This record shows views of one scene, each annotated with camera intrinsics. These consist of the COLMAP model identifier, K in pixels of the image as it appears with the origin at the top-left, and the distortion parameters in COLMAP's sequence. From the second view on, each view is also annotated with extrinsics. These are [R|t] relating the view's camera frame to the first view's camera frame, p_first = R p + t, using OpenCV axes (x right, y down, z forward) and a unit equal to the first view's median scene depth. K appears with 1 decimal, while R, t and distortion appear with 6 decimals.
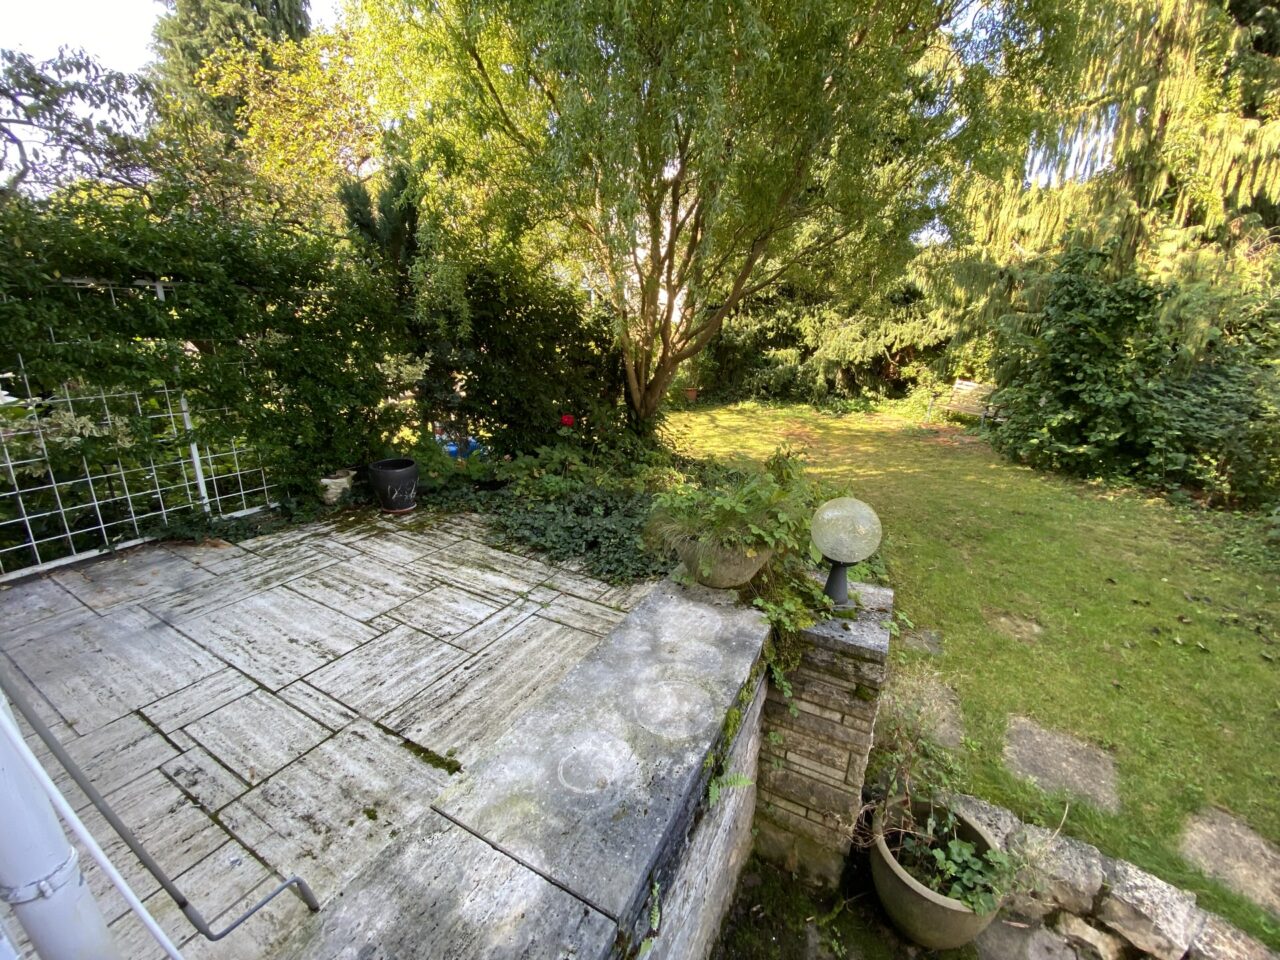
lens RADIAL K [[525.3, 0, 640.0], [0, 525.3, 484.6], [0, 0, 1]] dist [-0.002027, -0.006433]
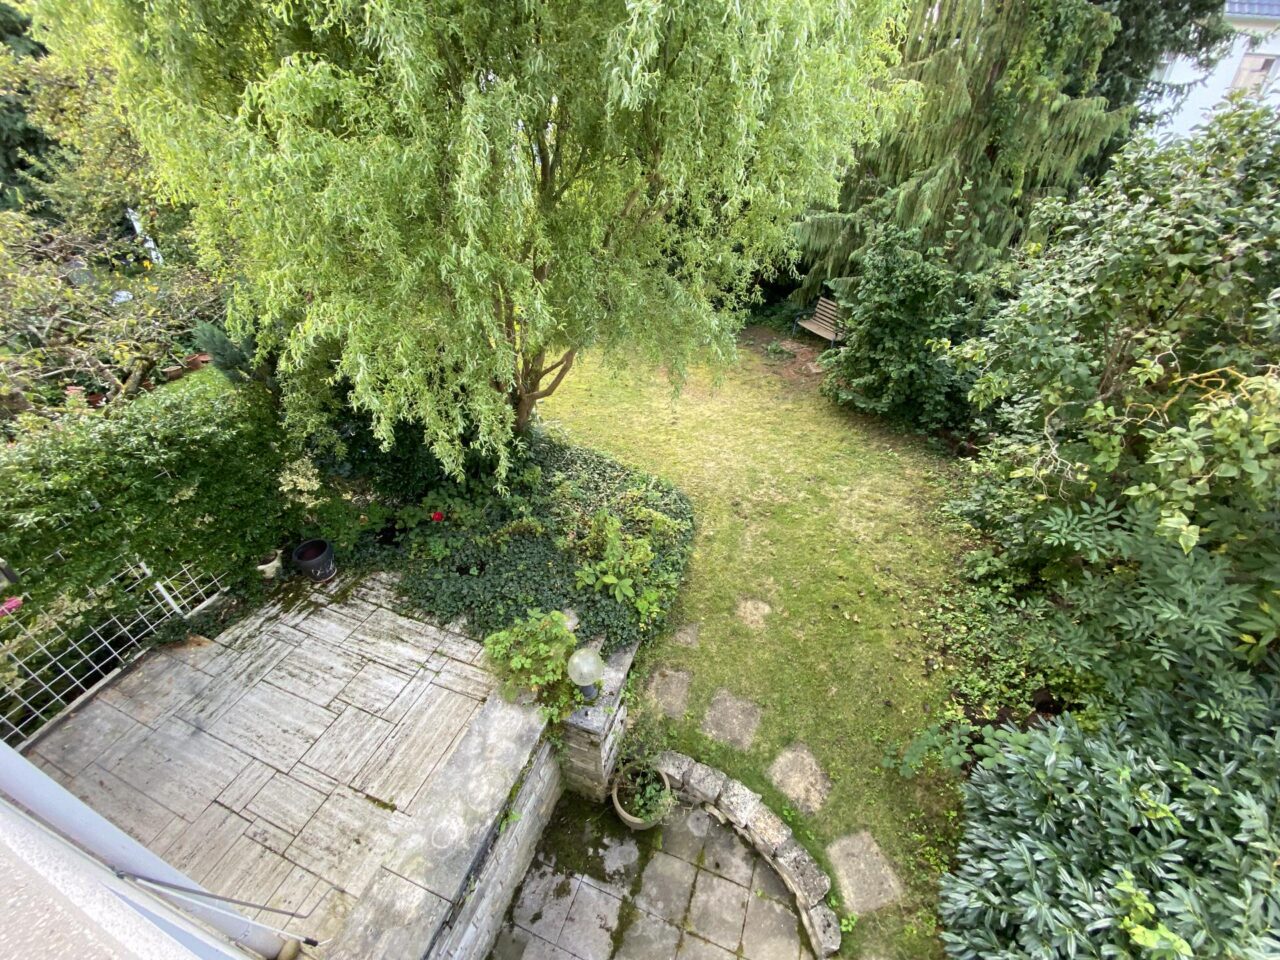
lens RADIAL K [[525.3, 0, 640.0], [0, 525.3, 484.6], [0, 0, 1]] dist [-0.002027, -0.006433]
pose [[0.990646, -0.100190, 0.092645, 0.349745], [0.063768, 0.940122, 0.334819, -0.827246], [-0.120643, -0.325779, 0.937717, -0.408650]]
